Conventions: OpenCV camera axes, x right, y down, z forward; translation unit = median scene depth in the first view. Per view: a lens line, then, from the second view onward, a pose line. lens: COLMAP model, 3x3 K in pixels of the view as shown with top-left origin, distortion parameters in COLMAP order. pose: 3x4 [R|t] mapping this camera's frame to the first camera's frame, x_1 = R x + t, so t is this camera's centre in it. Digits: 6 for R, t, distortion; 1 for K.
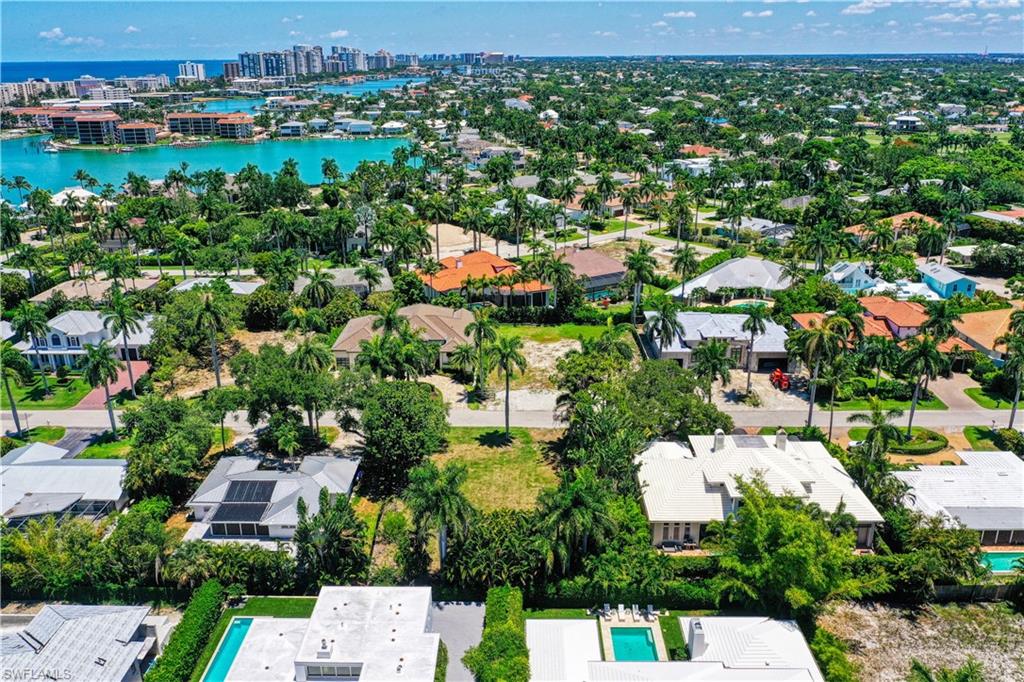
lens RADIAL K [[805.4, 0, 512.0], [0, 805.4, 341.0], [0, 0, 1]] dist [-0.015883, -0.002643]
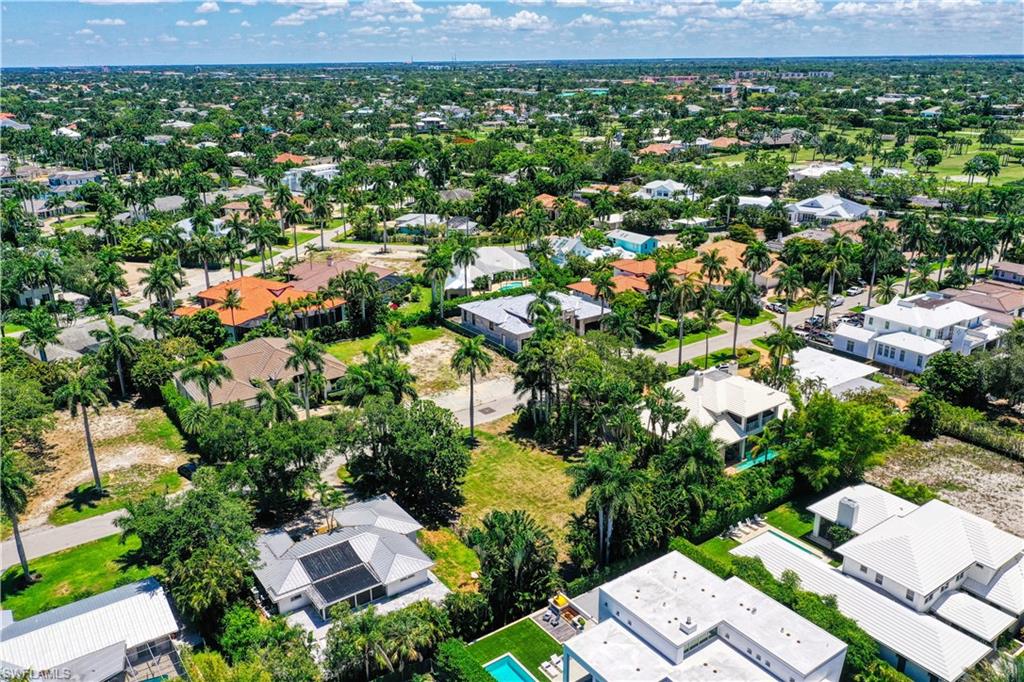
lens RADIAL K [[805.4, 0, 512.0], [0, 805.4, 341.0], [0, 0, 1]] dist [-0.015883, -0.002643]
pose [[0.797273, -0.195035, 0.571242, -0.362659], [0.201223, 0.978105, 0.053104, -0.030212], [-0.569092, 0.072609, 0.819062, 0.094689]]
